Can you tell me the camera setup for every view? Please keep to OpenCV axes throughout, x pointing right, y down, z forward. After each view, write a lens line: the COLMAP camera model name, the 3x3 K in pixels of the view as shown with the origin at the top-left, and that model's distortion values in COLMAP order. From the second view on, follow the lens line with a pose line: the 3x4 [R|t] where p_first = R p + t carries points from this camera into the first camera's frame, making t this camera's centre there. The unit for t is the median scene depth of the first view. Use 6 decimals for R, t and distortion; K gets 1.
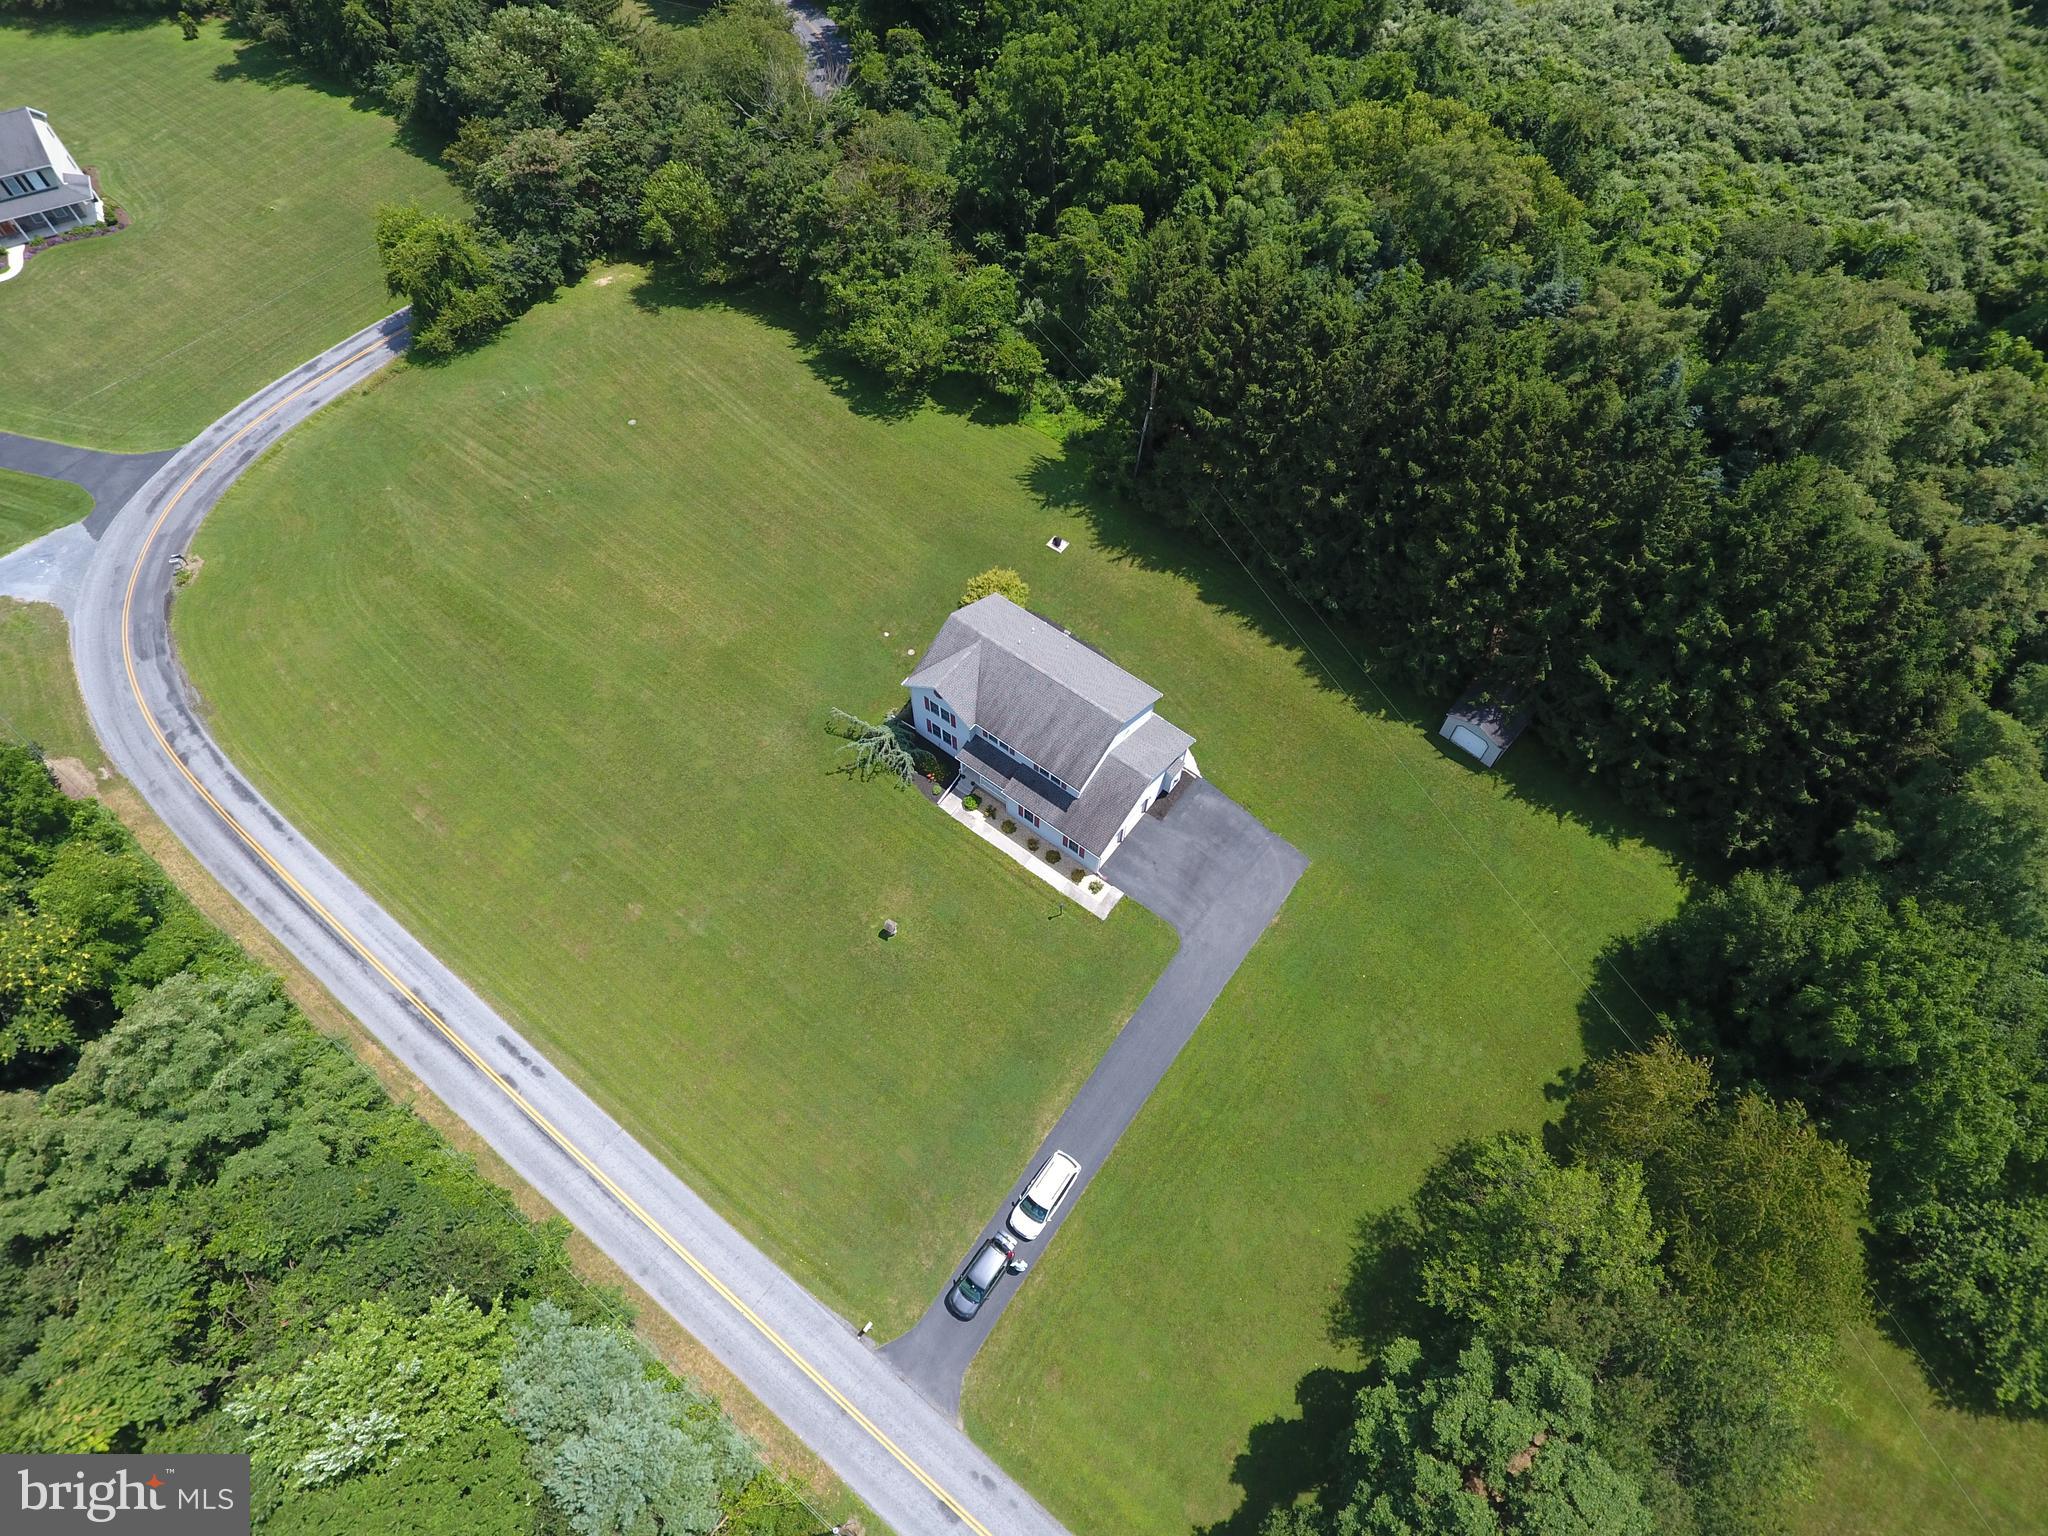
lens RADIAL K [[1199.6, 0, 1036.8], [0, 1199.6, 741.3], [0, 0, 1]] dist [-0.005563, -0.000071]
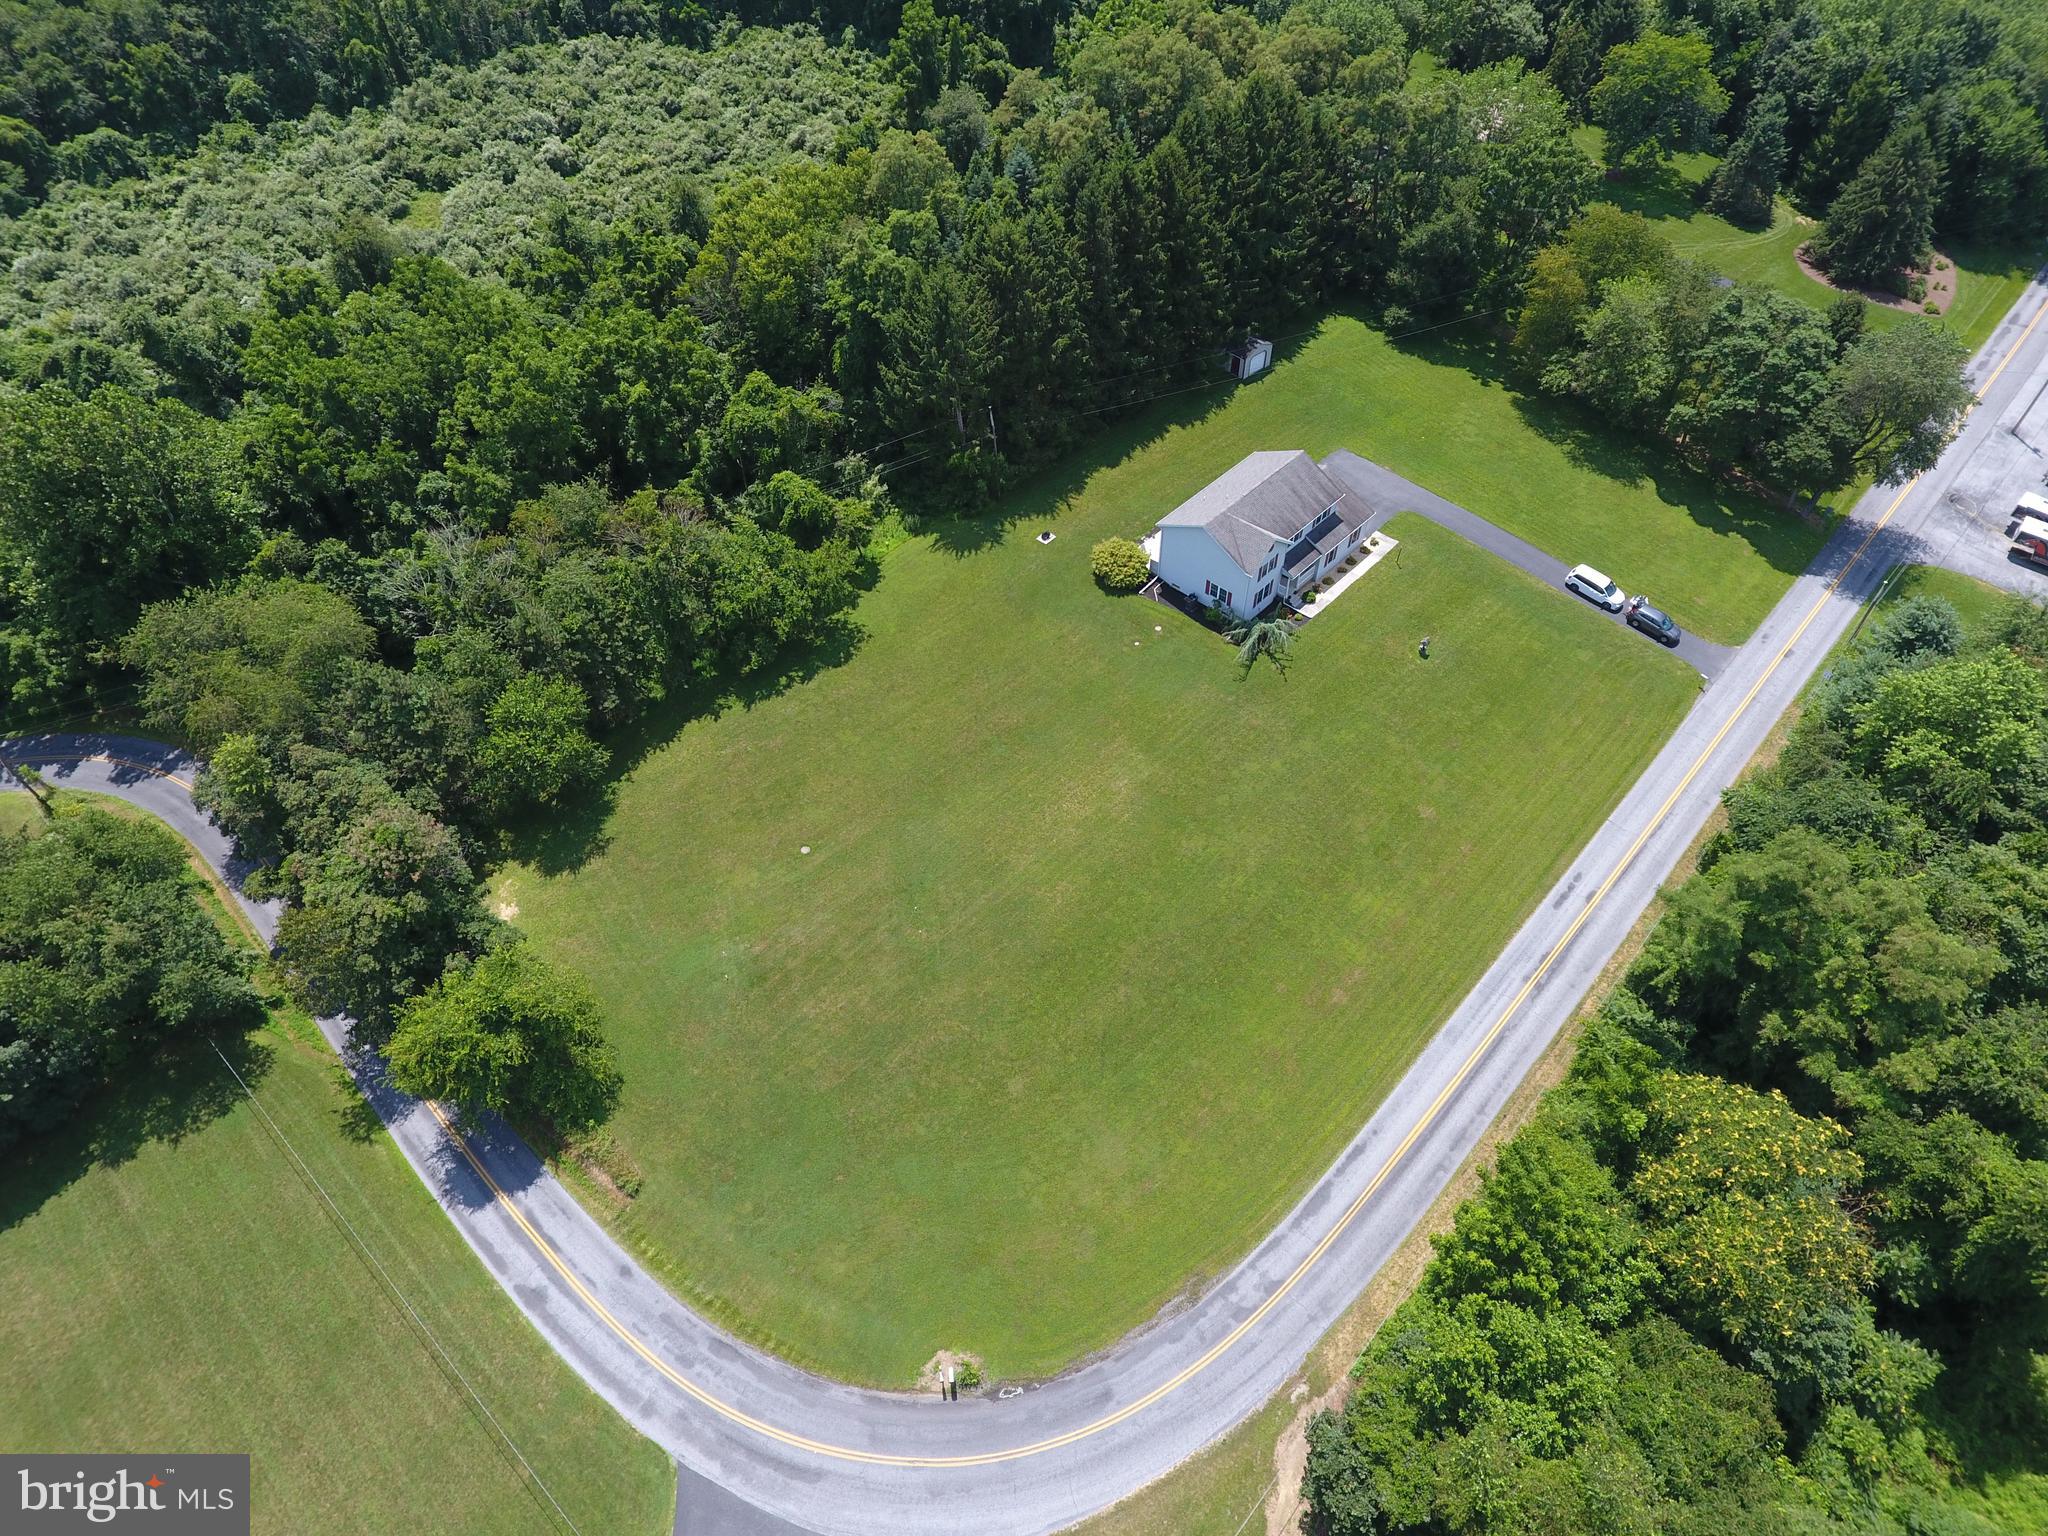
lens RADIAL K [[1199.6, 0, 1036.8], [0, 1199.6, 741.3], [0, 0, 1]] dist [-0.005563, -0.000071]
pose [[0.100782, -0.750226, 0.653455, -1.035816], [0.847102, 0.409169, 0.339115, -0.566205], [-0.521787, 0.519366, 0.676755, 0.382609]]
